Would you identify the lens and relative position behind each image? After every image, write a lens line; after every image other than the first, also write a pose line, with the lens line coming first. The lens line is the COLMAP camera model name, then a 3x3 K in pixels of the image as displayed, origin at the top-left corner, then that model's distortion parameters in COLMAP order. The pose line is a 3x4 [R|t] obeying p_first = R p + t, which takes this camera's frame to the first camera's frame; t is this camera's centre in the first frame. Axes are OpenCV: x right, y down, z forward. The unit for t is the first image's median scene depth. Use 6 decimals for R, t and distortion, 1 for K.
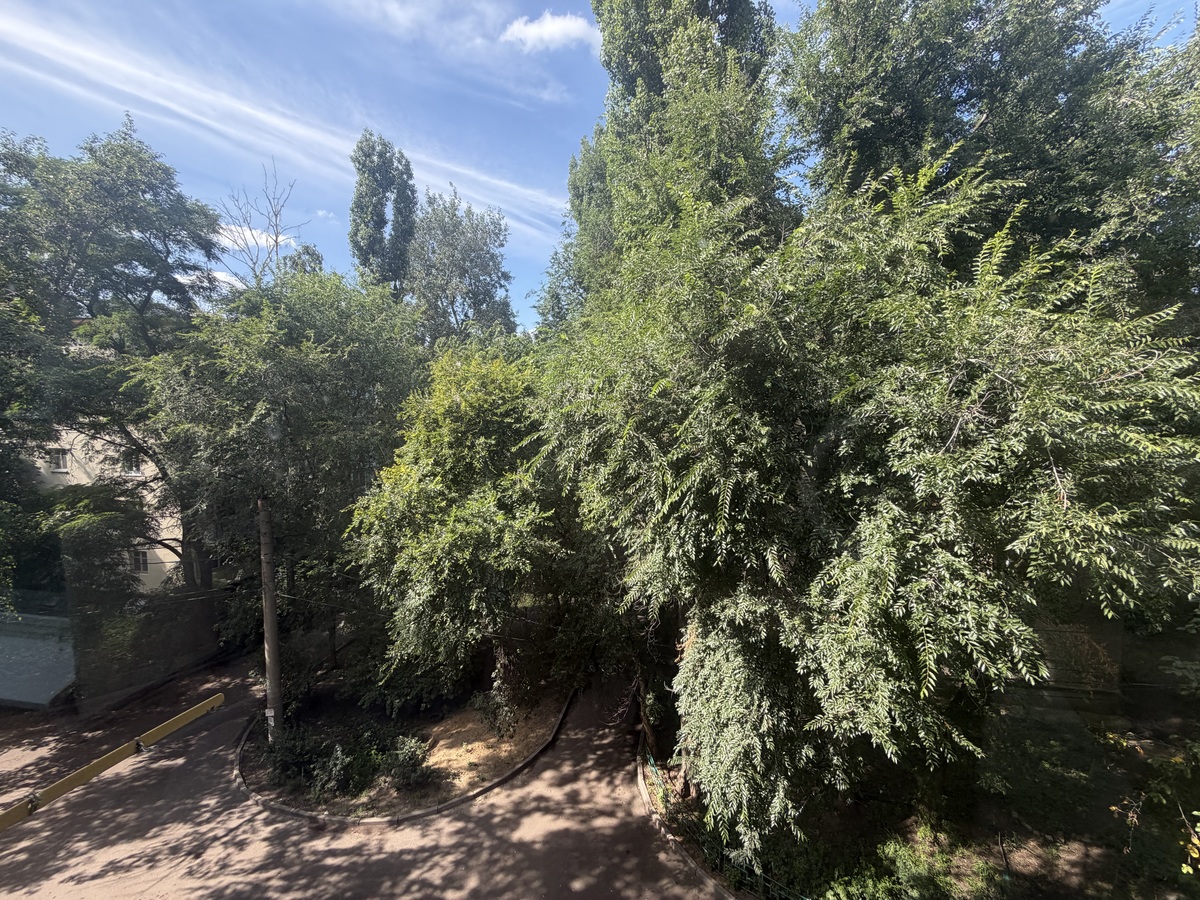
lens RADIAL K [[479.4, 0, 597.4], [0, 479.4, 448.5], [0, 0, 1]] dist [0.001521, 0.000218]
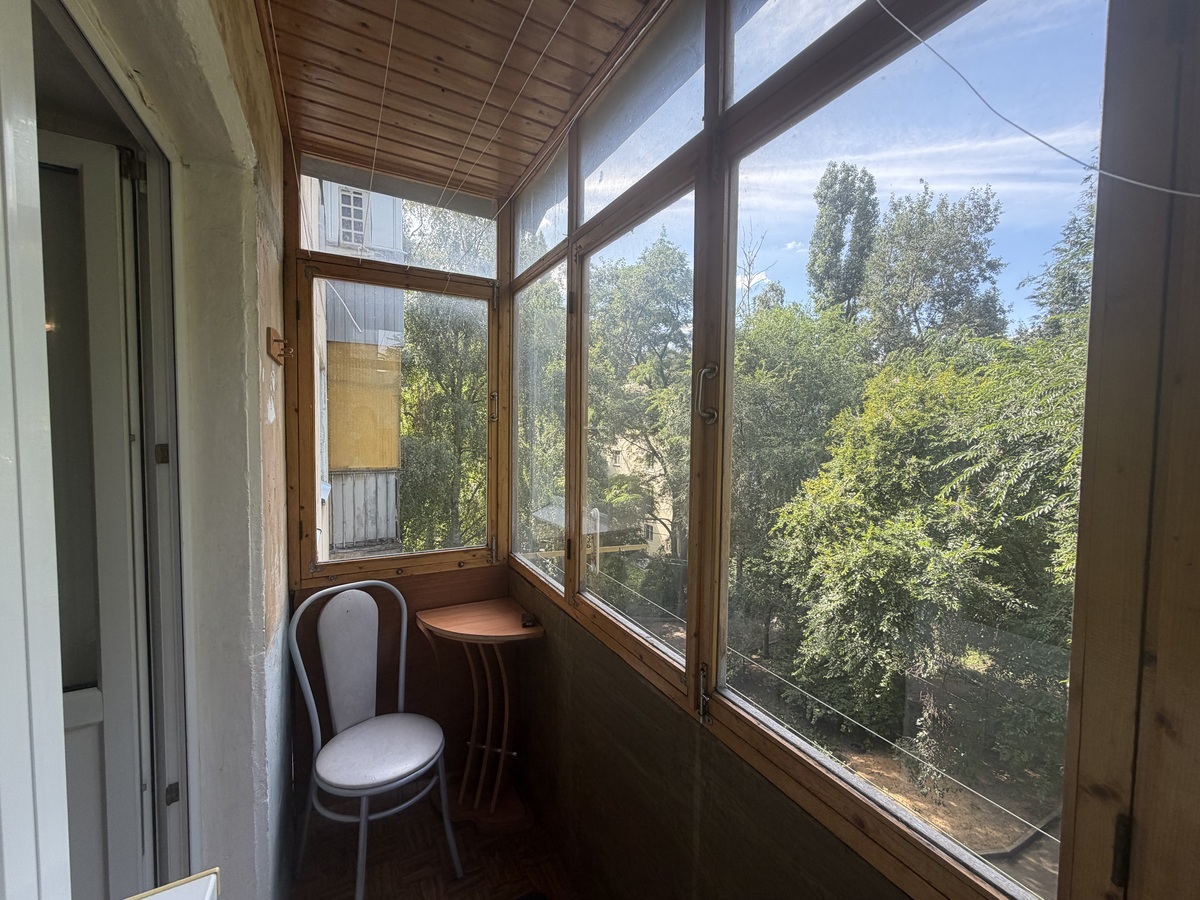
lens RADIAL K [[478.6, 0, 595.0], [0, 478.6, 447.4], [0, 0, 1]] dist [-0.001486, 0.000062]
pose [[0.627914, 0.040379, -0.777235, 0.141766], [-0.069827, 0.997549, -0.004587, 0.009287], [0.775144, 0.057153, 0.629194, -0.114108]]
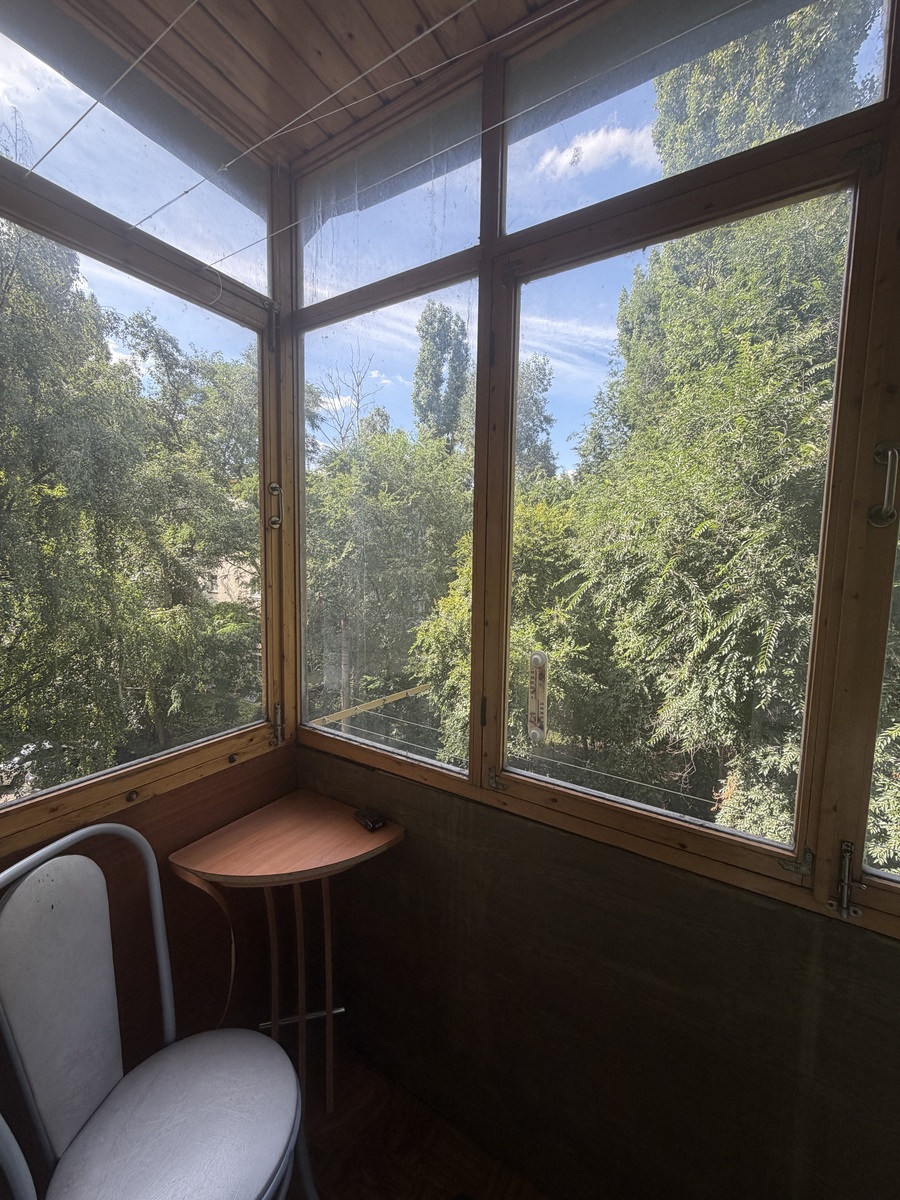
lens RADIAL K [[479.4, 0, 450.9], [0, 479.4, 596.5], [0, 0, 1]] dist [0.001521, 0.000218]
pose [[0.932439, 0.046825, -0.358280, -0.000637], [-0.042231, 0.998895, 0.020640, 0.016480], [0.358850, -0.004115, 0.933386, -0.130678]]
